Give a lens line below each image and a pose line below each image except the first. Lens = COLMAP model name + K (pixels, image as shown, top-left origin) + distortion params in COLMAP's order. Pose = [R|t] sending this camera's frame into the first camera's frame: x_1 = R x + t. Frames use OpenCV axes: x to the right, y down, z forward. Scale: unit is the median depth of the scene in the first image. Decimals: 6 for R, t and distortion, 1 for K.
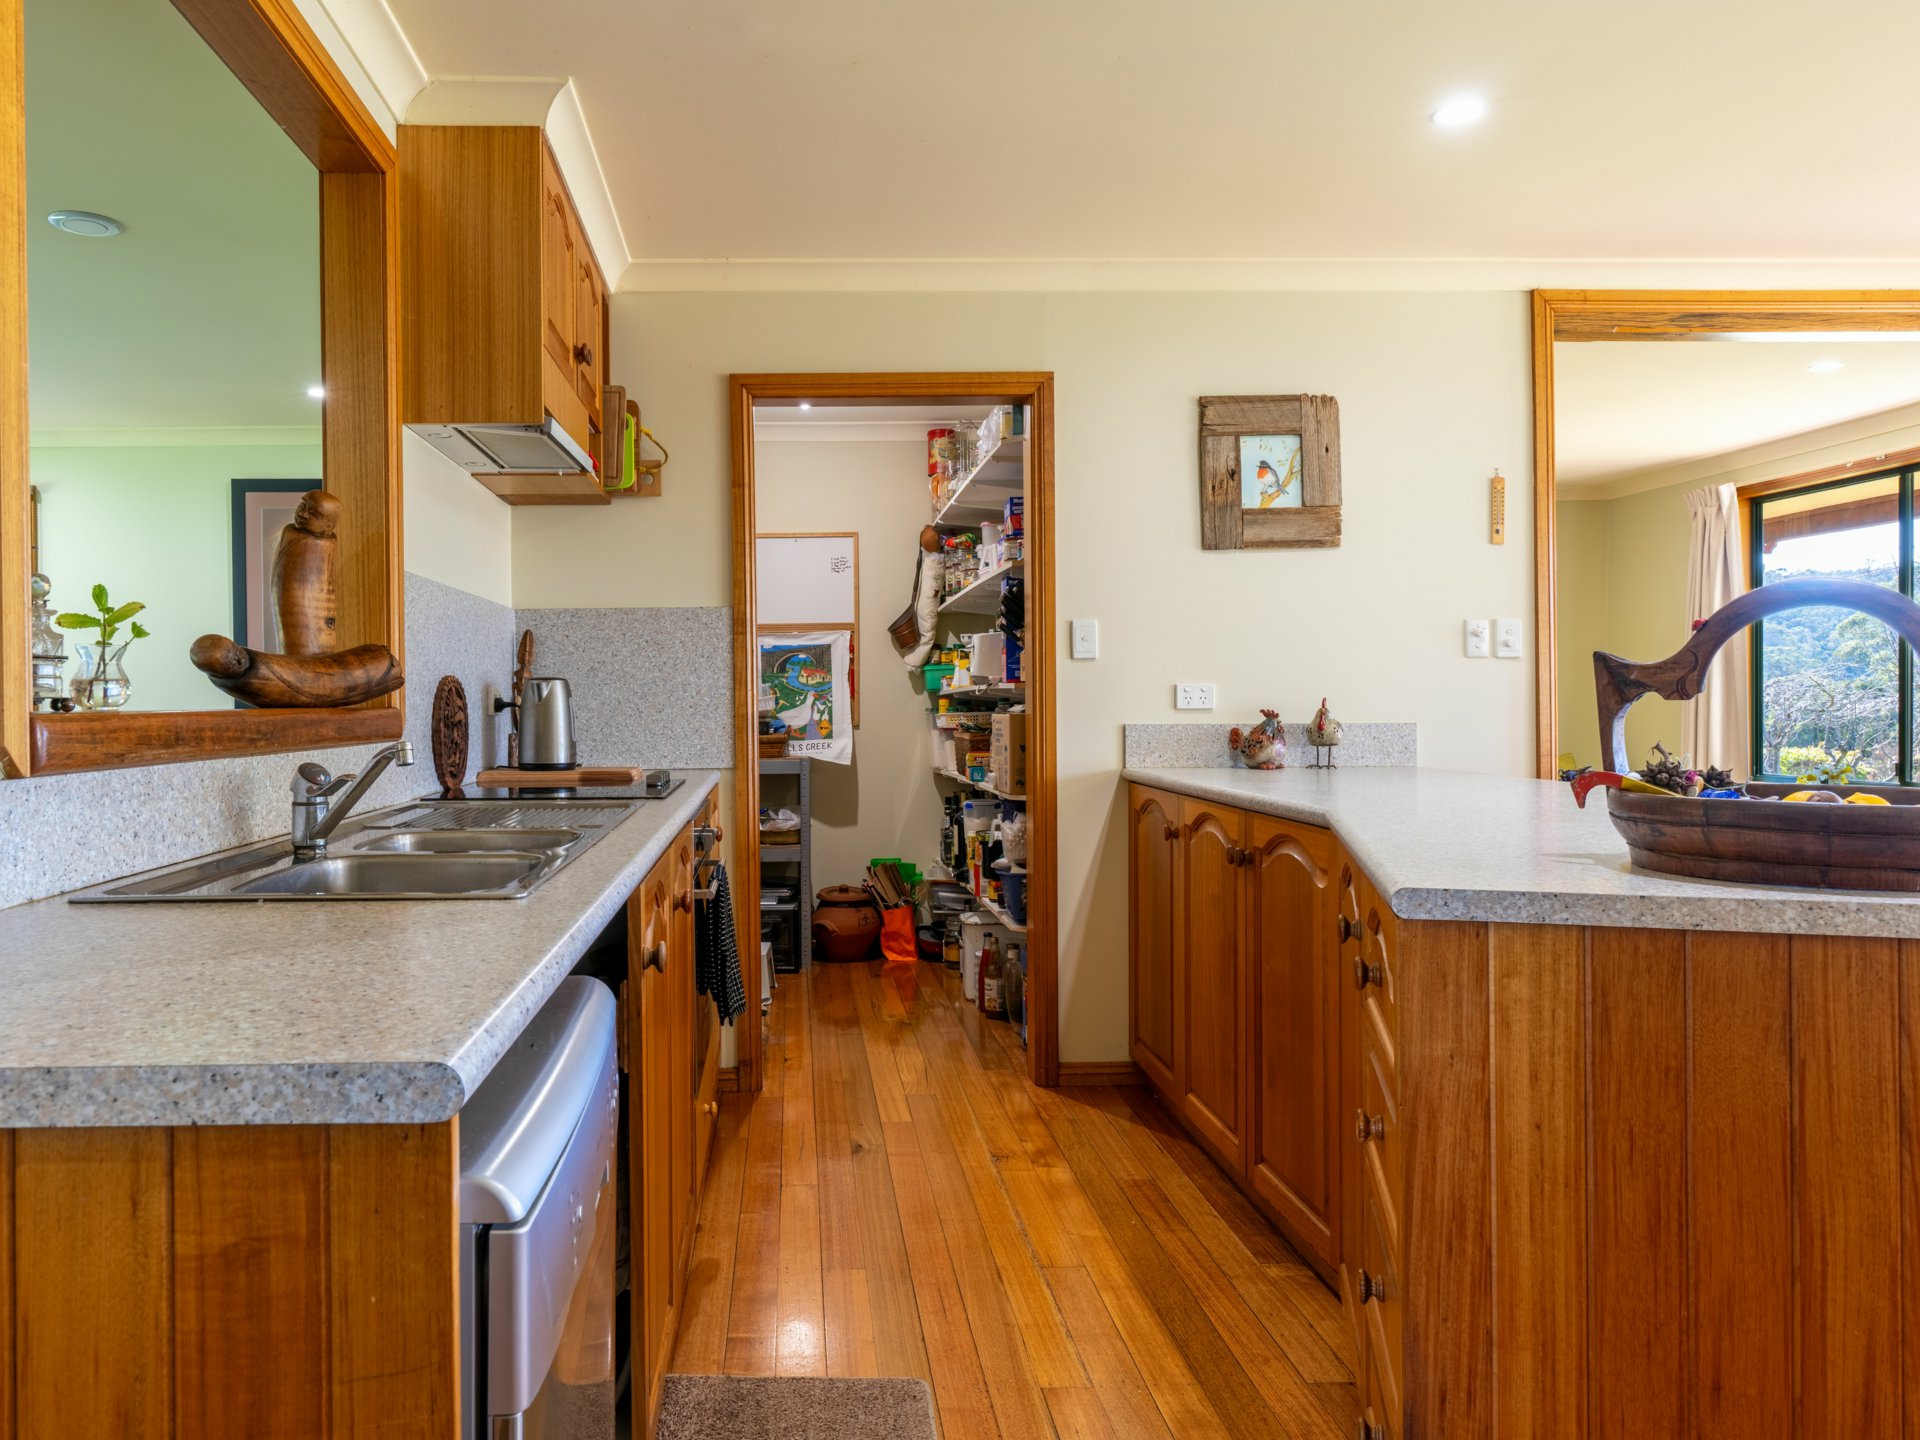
lens RADIAL K [[1278.9, 0, 859.7], [0, 1278.9, 725.2], [0, 0, 1]] dist [-0.009056, 0.014483]
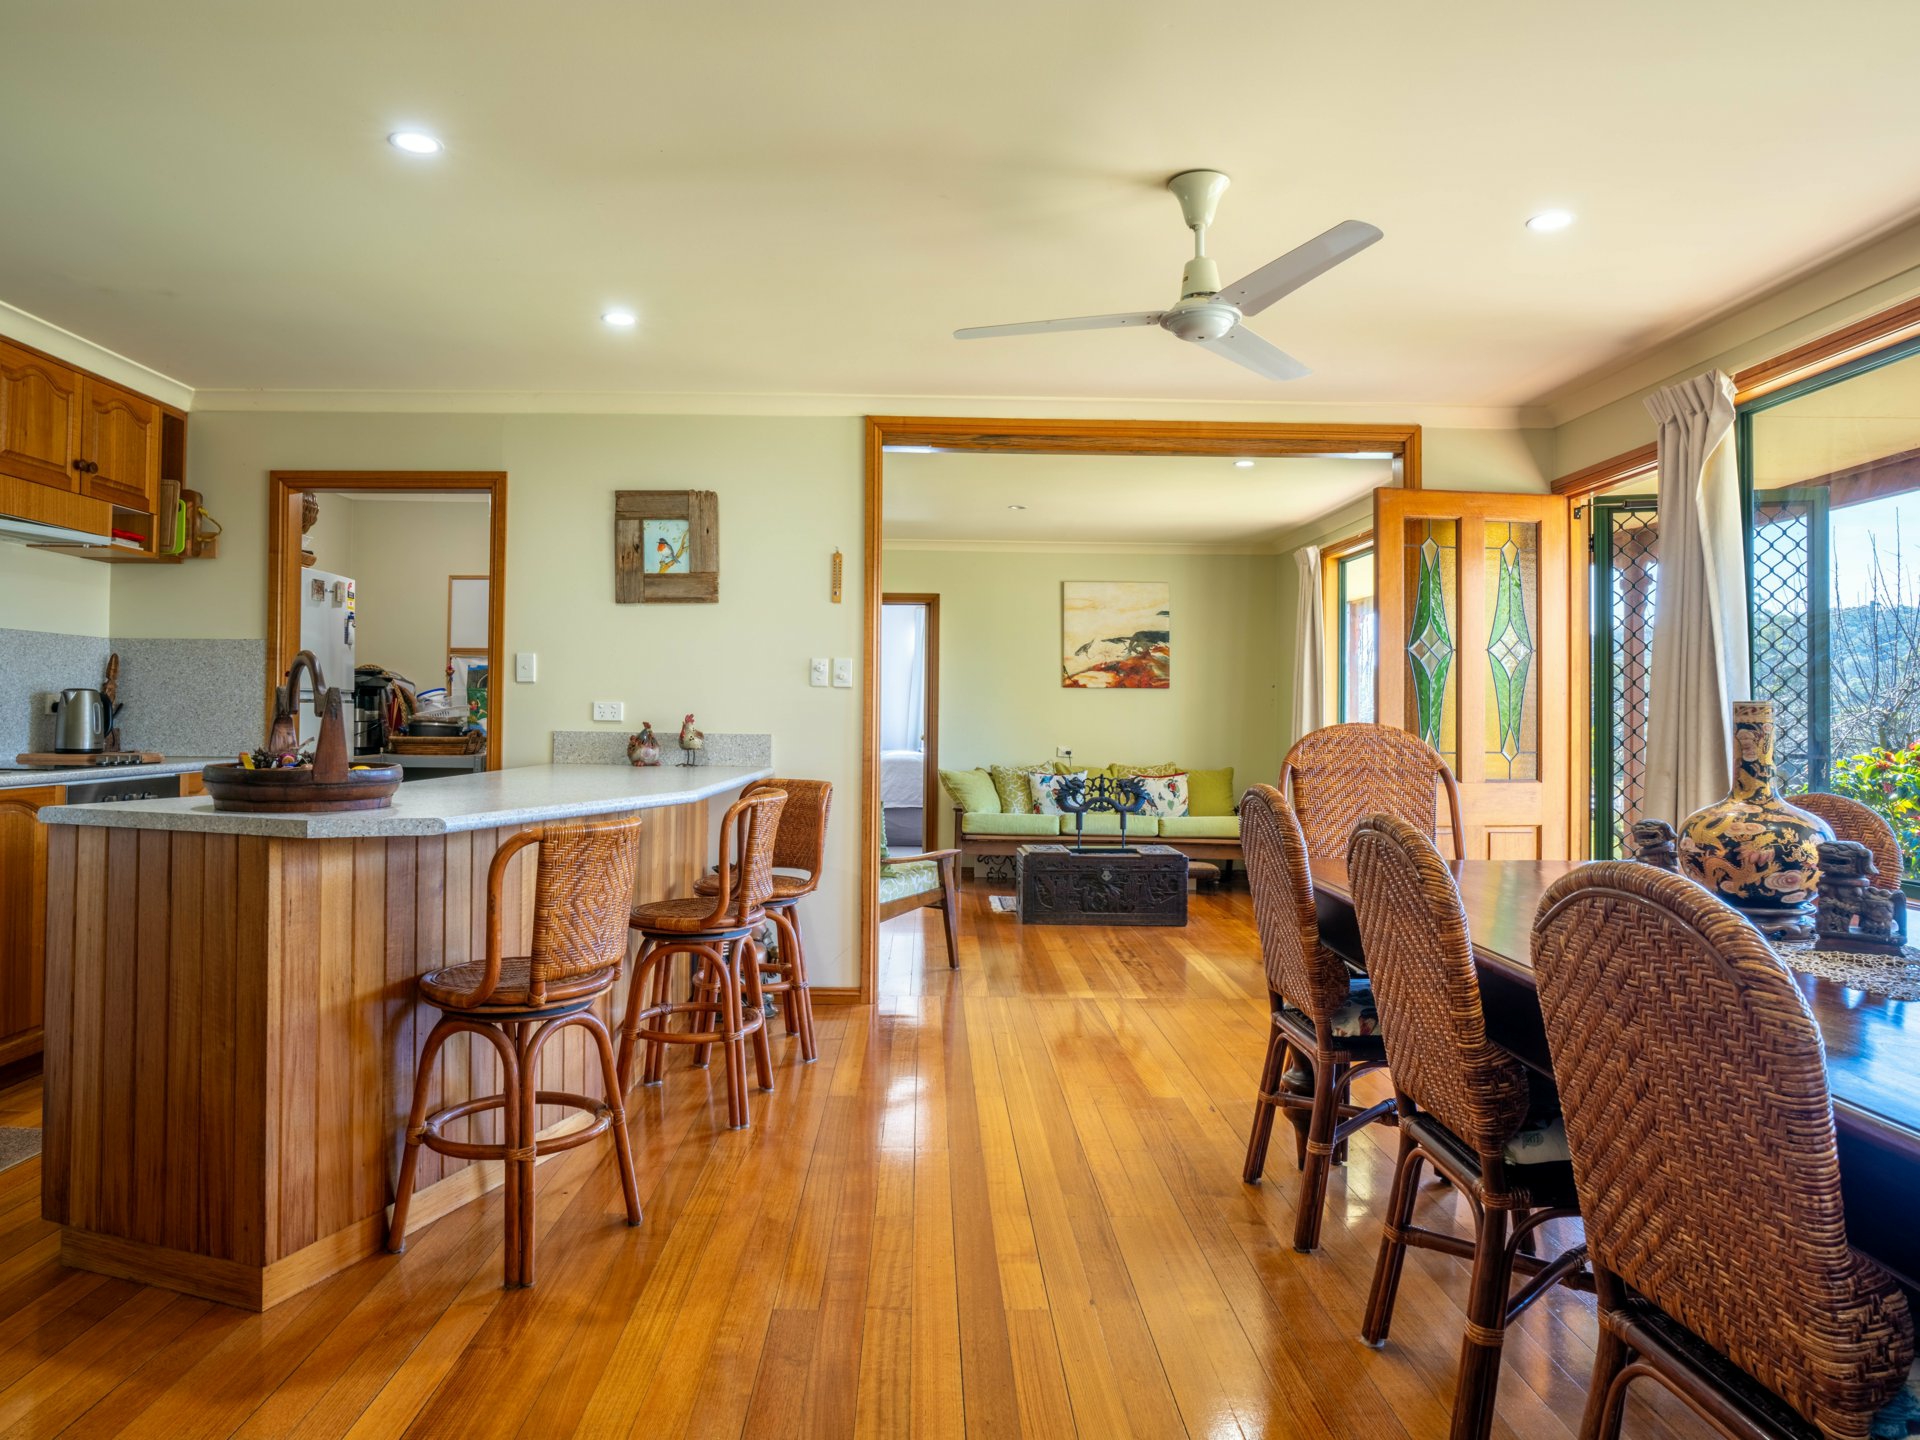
lens RADIAL K [[1278.9, 0, 970.7], [0, 1278.9, 704.1], [0, 0, 1]] dist [-0.009056, 0.014483]
pose [[0.999292, 0.020199, -0.031734, 0.695565], [-0.020779, 0.999621, -0.018032, -0.014027], [0.031357, 0.018679, 0.999334, -0.341947]]
